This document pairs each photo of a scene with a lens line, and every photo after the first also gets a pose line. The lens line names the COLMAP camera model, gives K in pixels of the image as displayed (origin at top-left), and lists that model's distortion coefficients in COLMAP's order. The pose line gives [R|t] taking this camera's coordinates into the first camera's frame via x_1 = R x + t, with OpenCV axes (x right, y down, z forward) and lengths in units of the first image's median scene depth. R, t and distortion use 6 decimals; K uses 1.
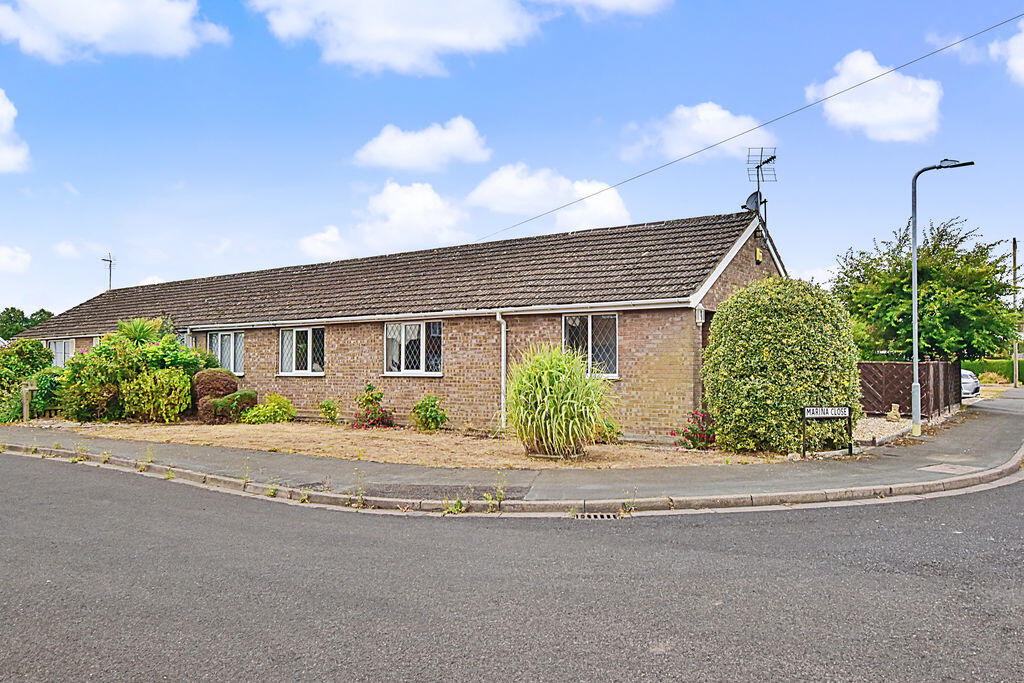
lens RADIAL K [[802.7, 0, 512.0], [0, 802.7, 342.0], [0, 0, 1]] dist [-0.013419, -0.004897]
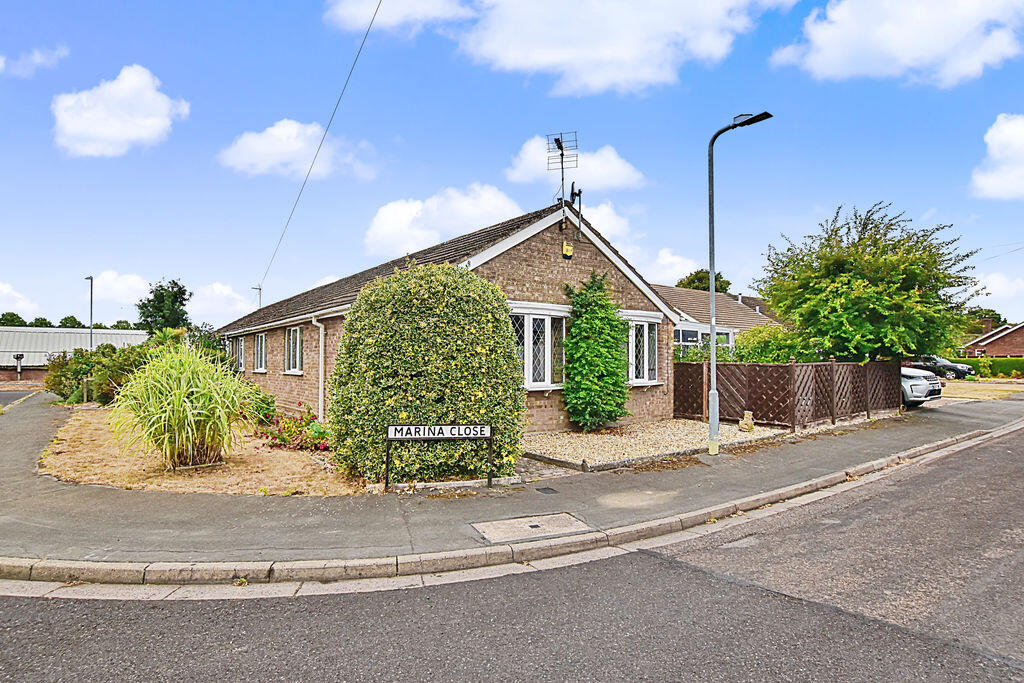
lens RADIAL K [[568.1, 0, 512.0], [0, 568.1, 344.9], [0, 0, 1]] dist [-0.027627, 0.000115]
pose [[0.956098, -0.006479, -0.292975, 0.396609], [0.007015, 0.999975, 0.000780, 0.001887], [0.292963, -0.002801, 0.956120, 0.313764]]
